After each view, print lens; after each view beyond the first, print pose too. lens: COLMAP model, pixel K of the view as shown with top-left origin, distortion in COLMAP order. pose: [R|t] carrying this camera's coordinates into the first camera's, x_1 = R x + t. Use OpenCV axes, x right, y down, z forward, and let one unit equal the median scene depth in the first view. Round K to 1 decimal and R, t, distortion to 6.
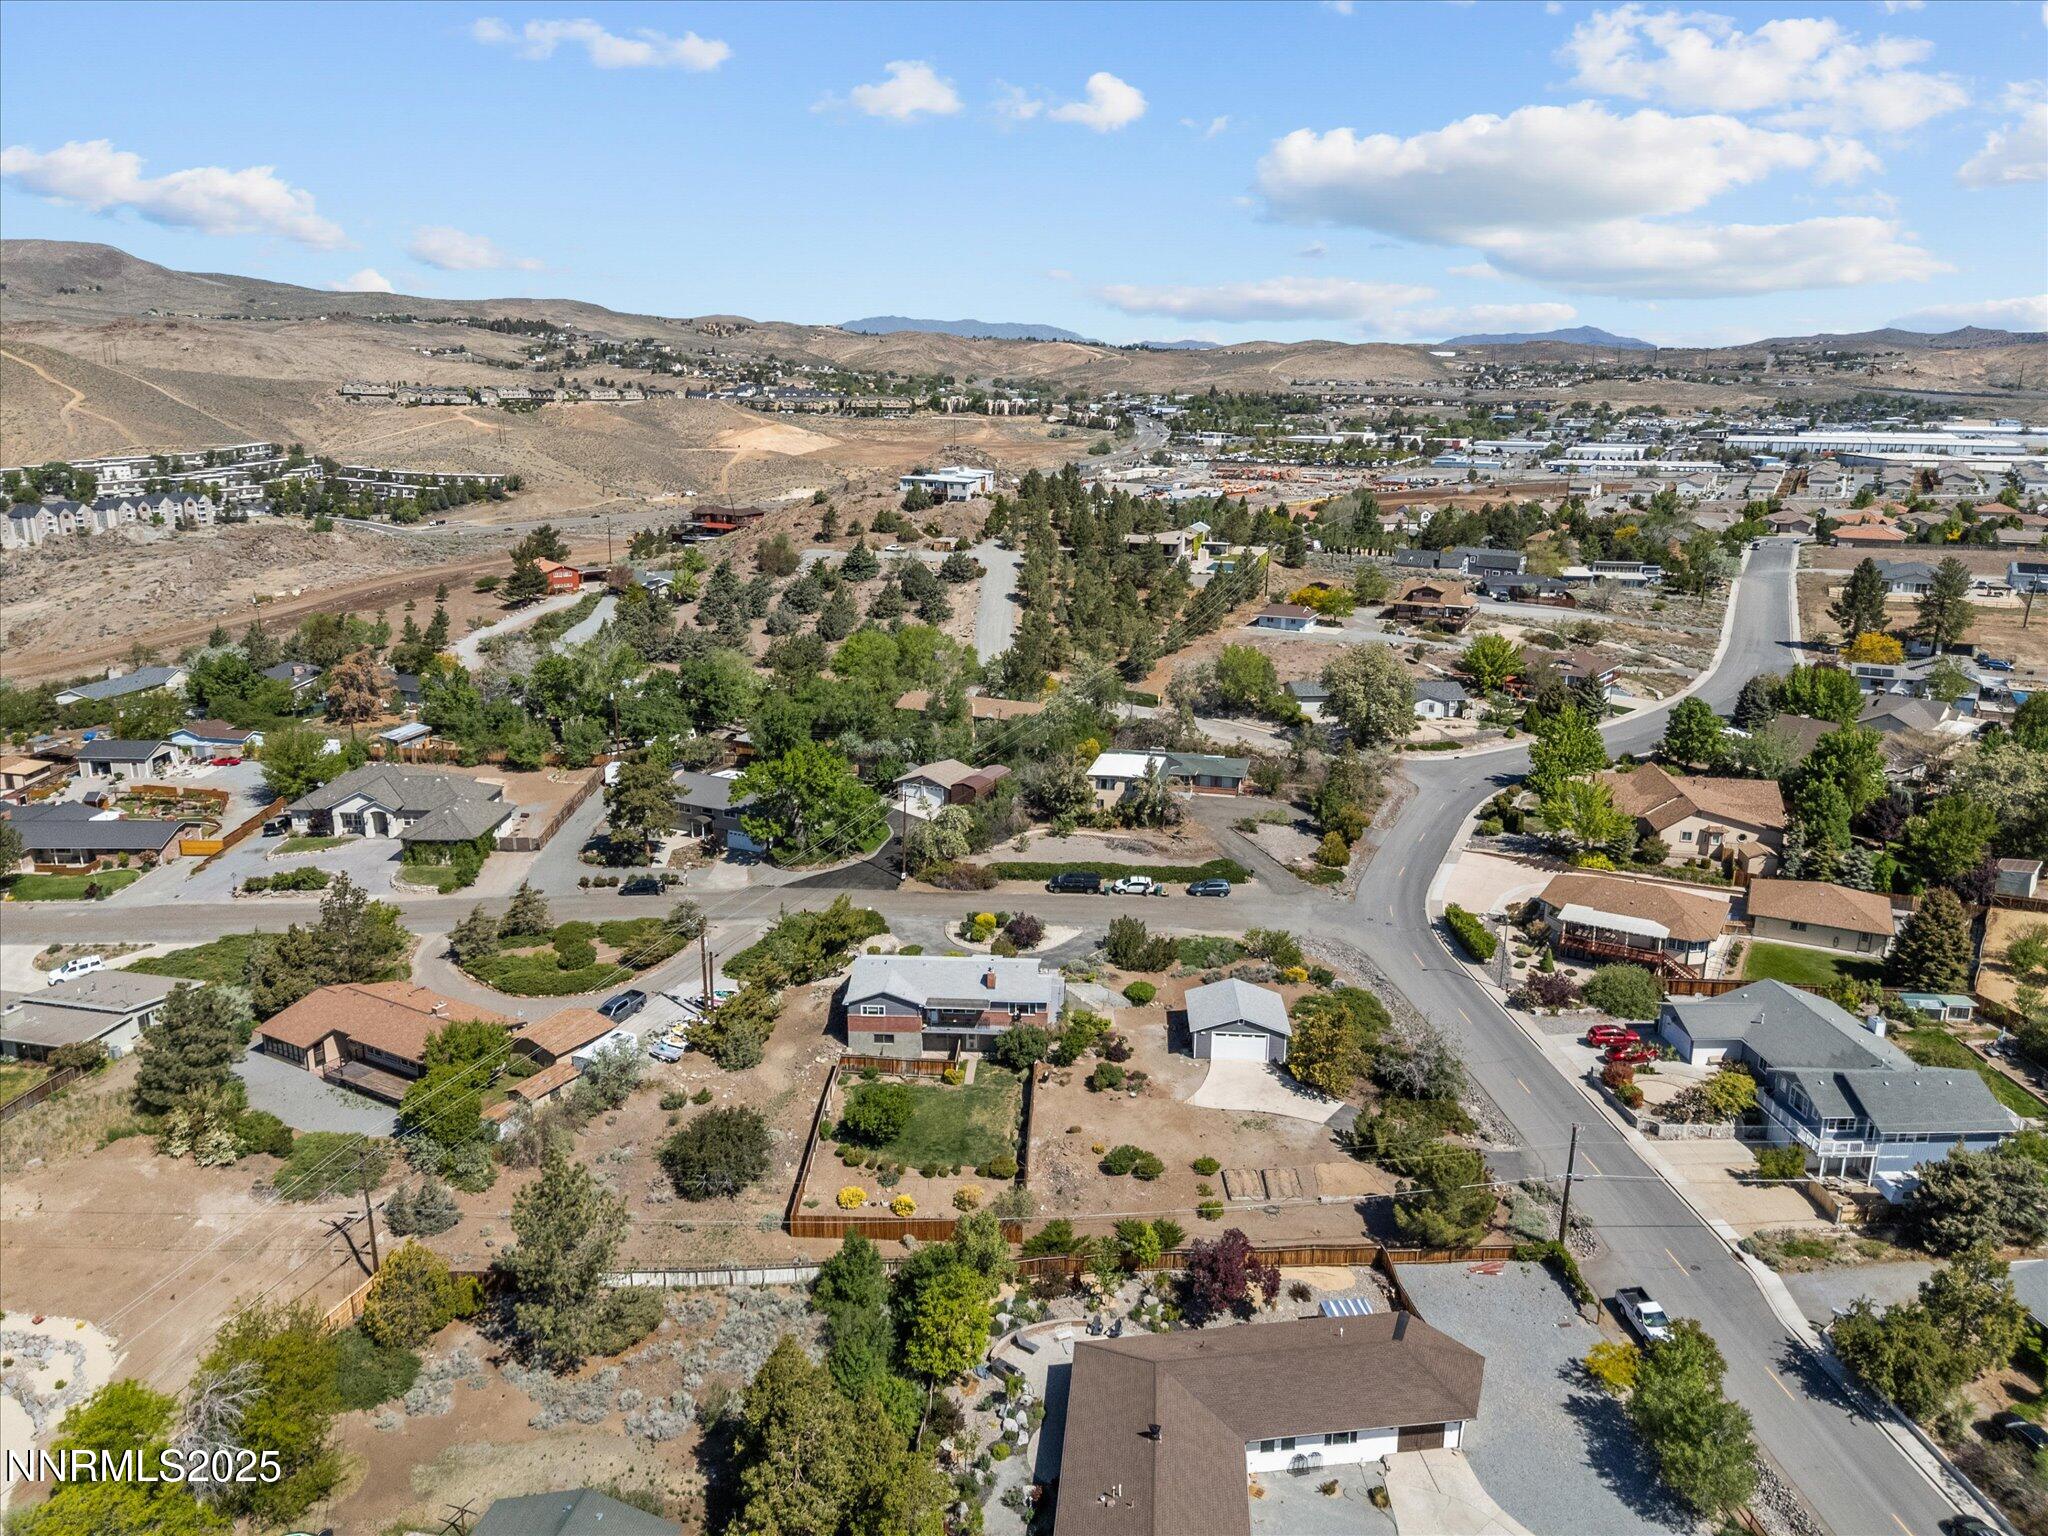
lens RADIAL K [[1540.3, 0, 1026.4], [0, 1540.3, 764.5], [0, 0, 1]] dist [0.055910, -0.044858]
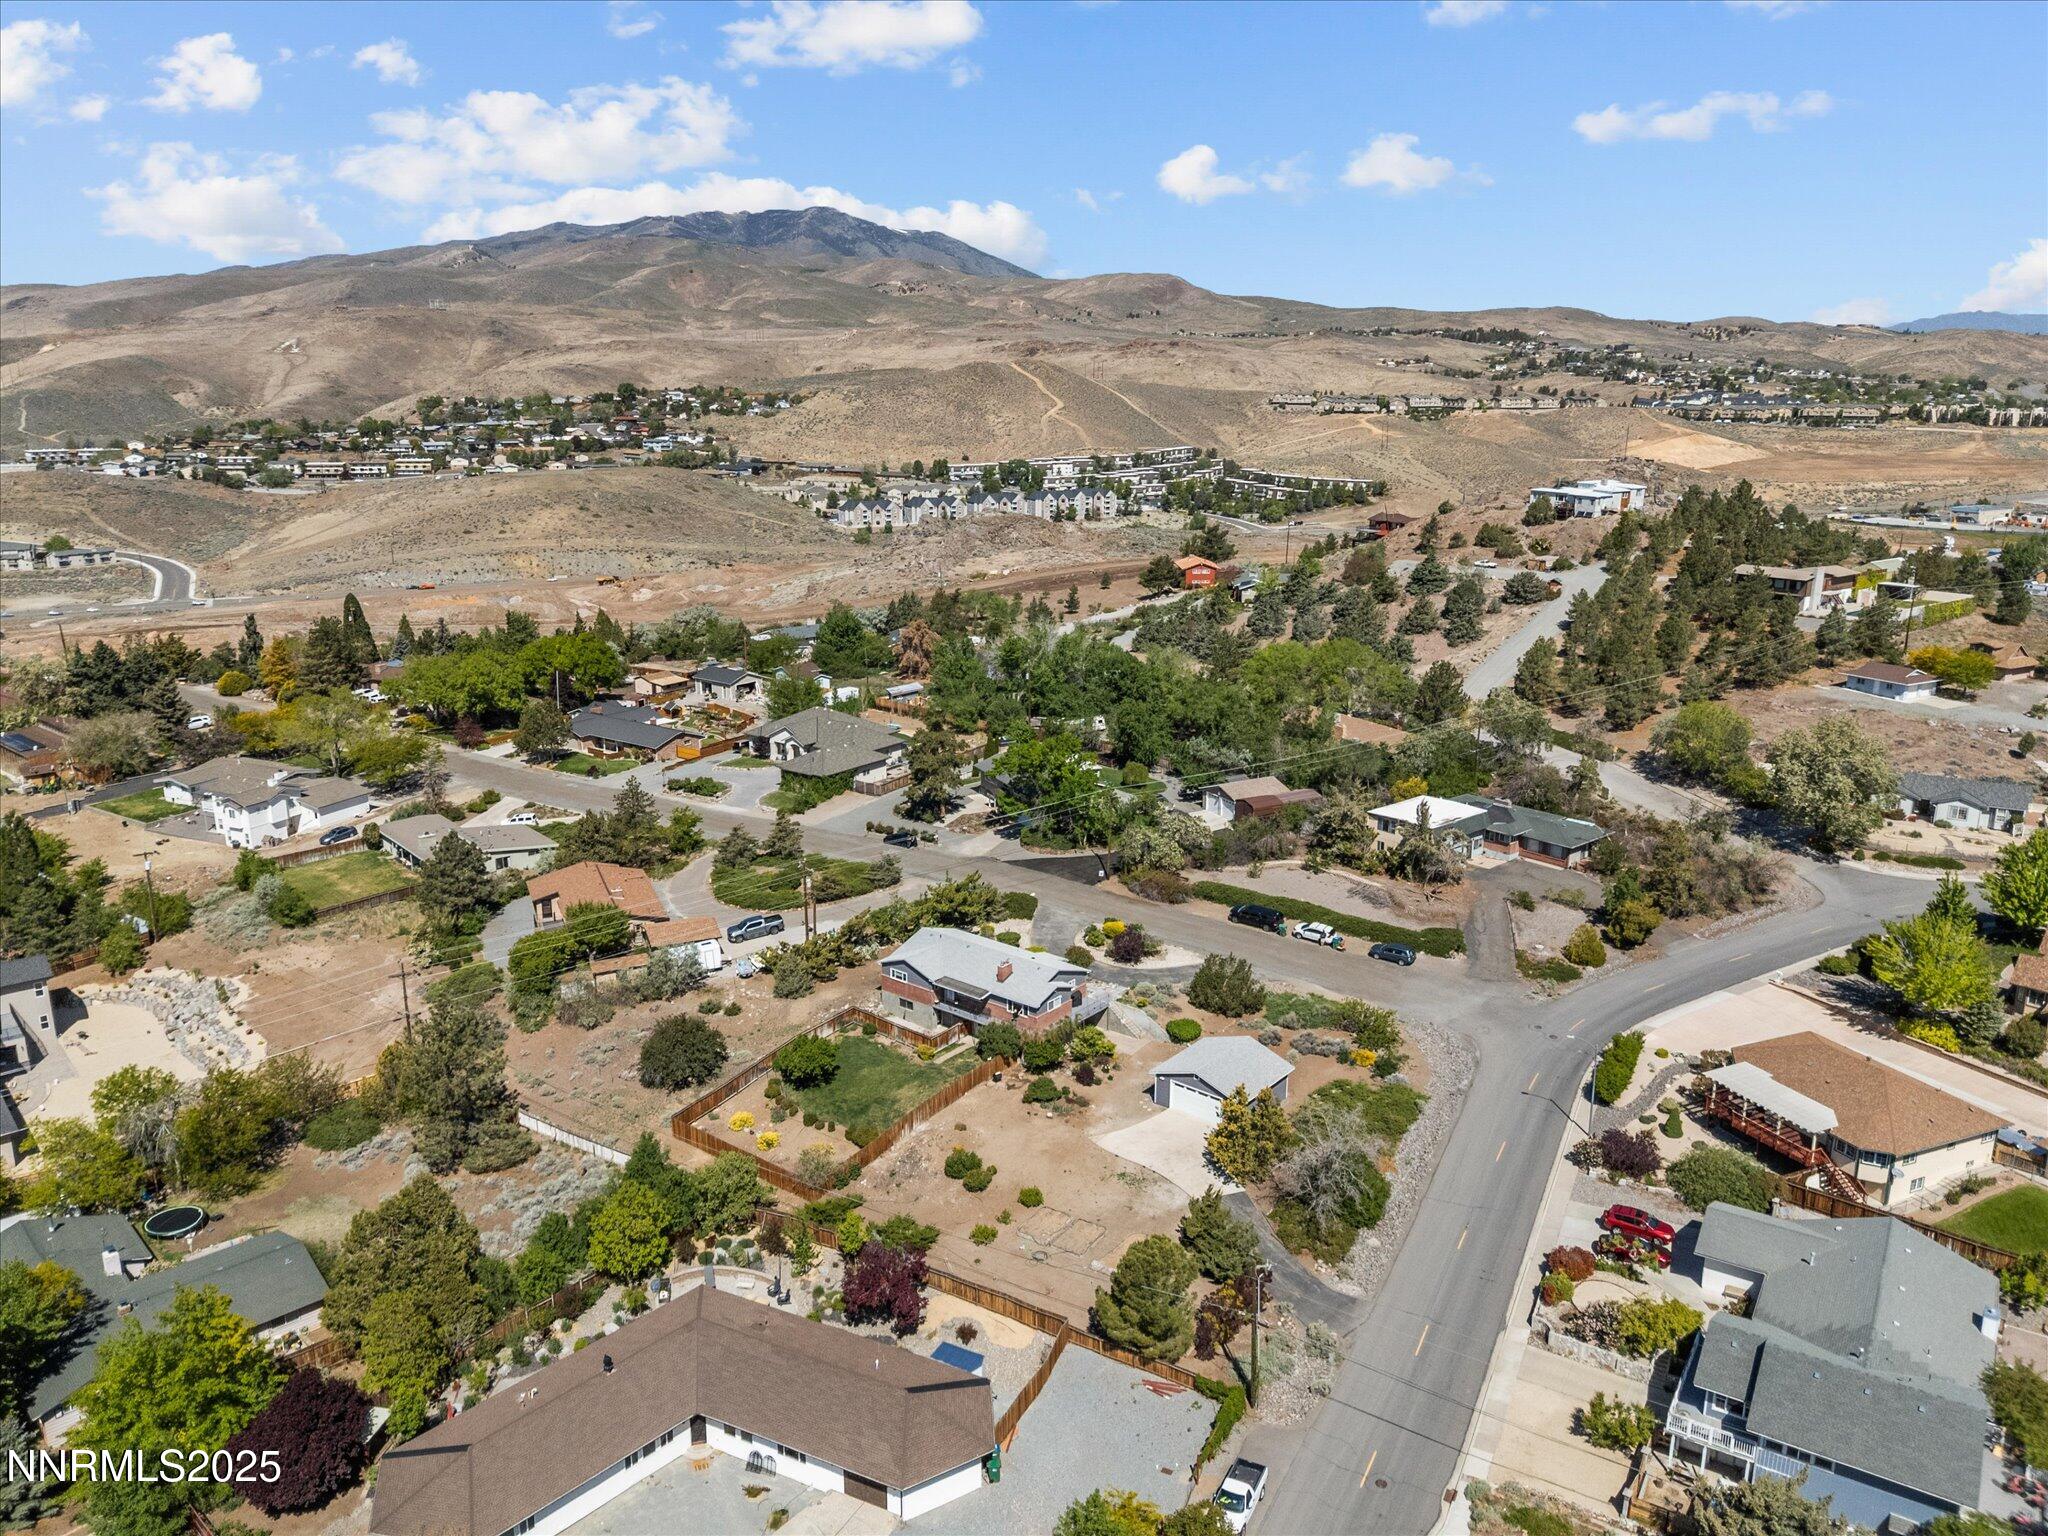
lens RADIAL K [[1540.3, 0, 1012.2], [0, 1540.3, 781.7], [0, 0, 1]] dist [0.055910, -0.044858]
pose [[0.795851, 0.150413, -0.586513, 0.112881], [-0.147919, 0.987602, 0.052559, -0.007802], [0.587147, 0.044927, 0.808233, 0.037128]]
